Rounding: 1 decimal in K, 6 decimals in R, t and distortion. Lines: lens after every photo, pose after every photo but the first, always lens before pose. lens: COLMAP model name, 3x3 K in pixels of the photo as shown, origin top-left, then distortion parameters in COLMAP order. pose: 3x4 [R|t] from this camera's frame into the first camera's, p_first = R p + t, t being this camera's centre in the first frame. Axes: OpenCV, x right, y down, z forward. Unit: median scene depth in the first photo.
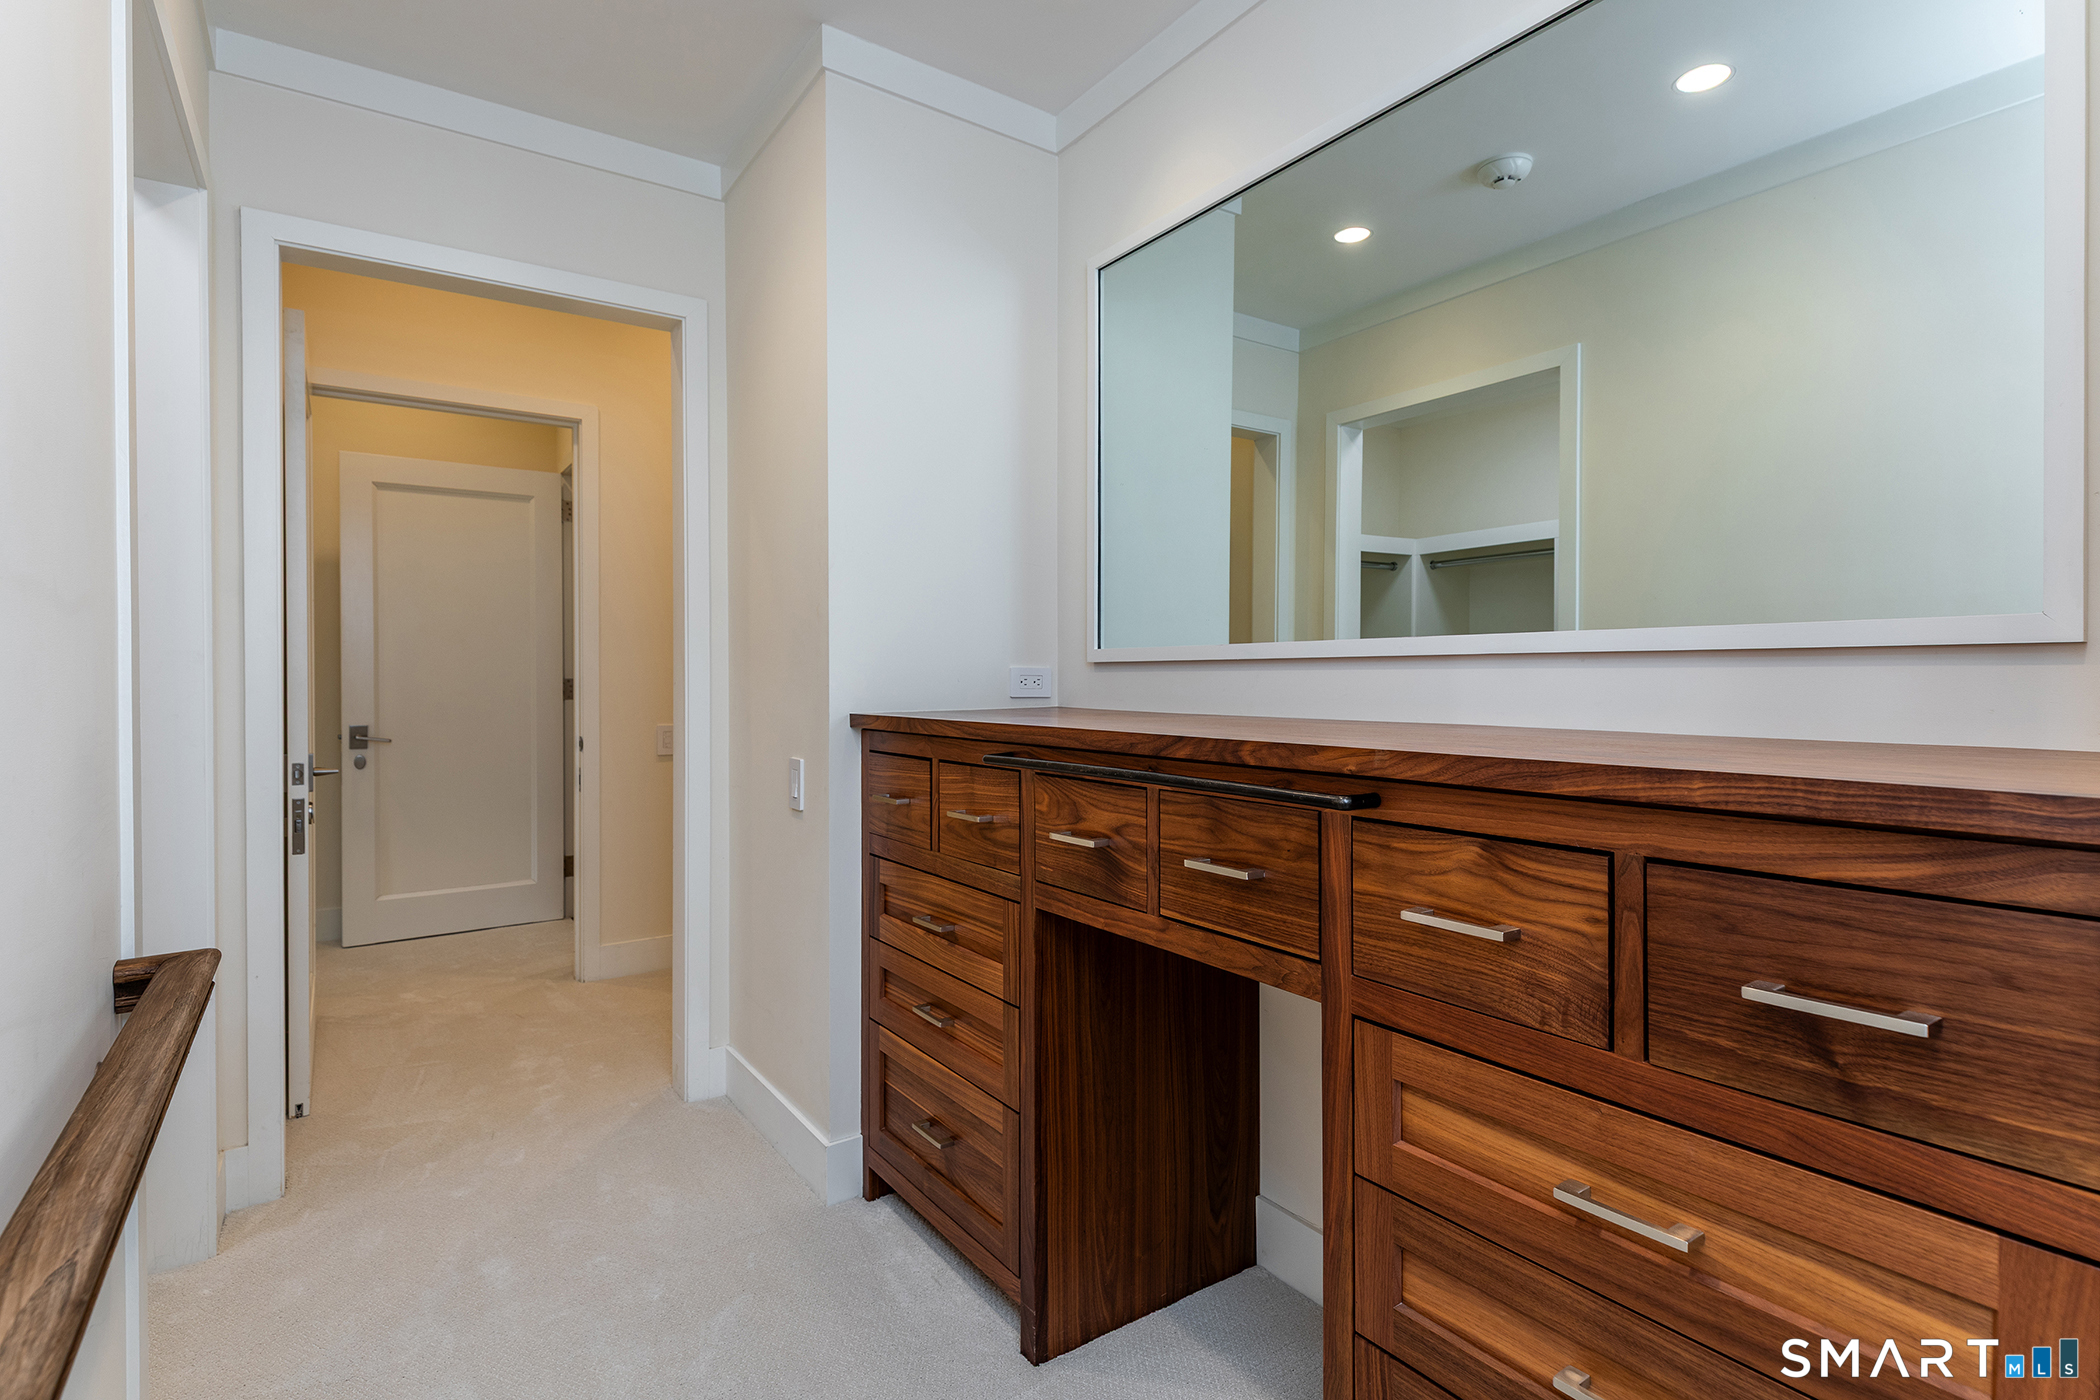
lens RADIAL K [[1037.4, 0, 1051.2], [0, 1037.4, 687.5], [0, 0, 1]] dist [0.000026, -0.000029]
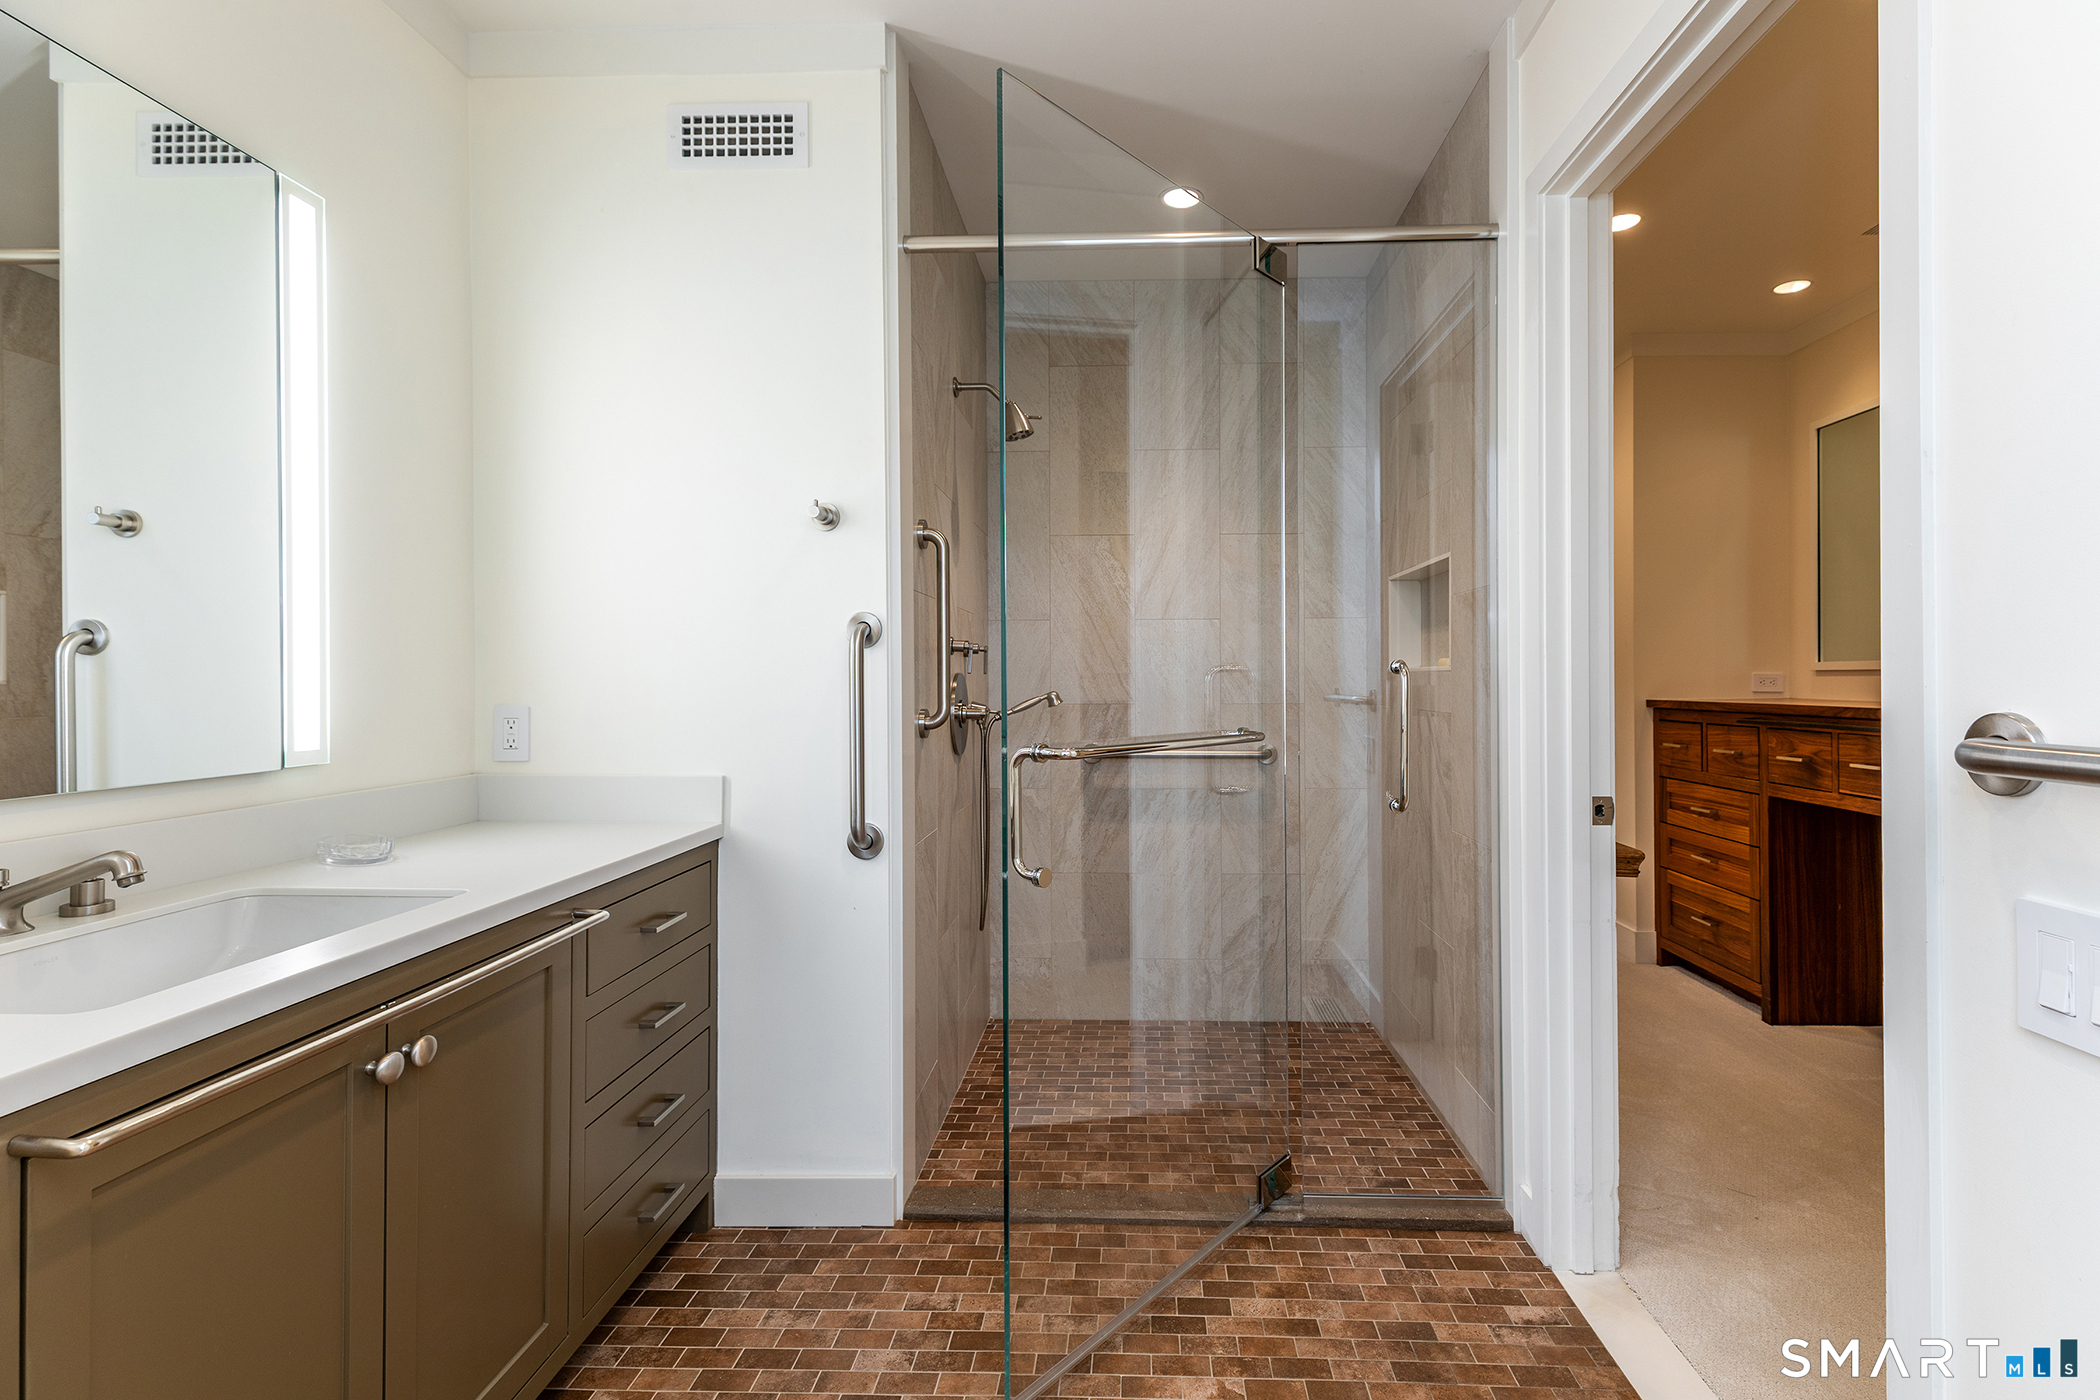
lens RADIAL K [[950.2, 0, 1117.0], [0, 950.2, 668.7], [0, 0, 1]] dist [0.010701, 0.000094]
pose [[0.808971, -0.005283, -0.587825, 0.049281], [-0.006406, 0.999821, -0.017801, 0.009103], [0.587814, 0.018166, 0.808792, -1.158914]]
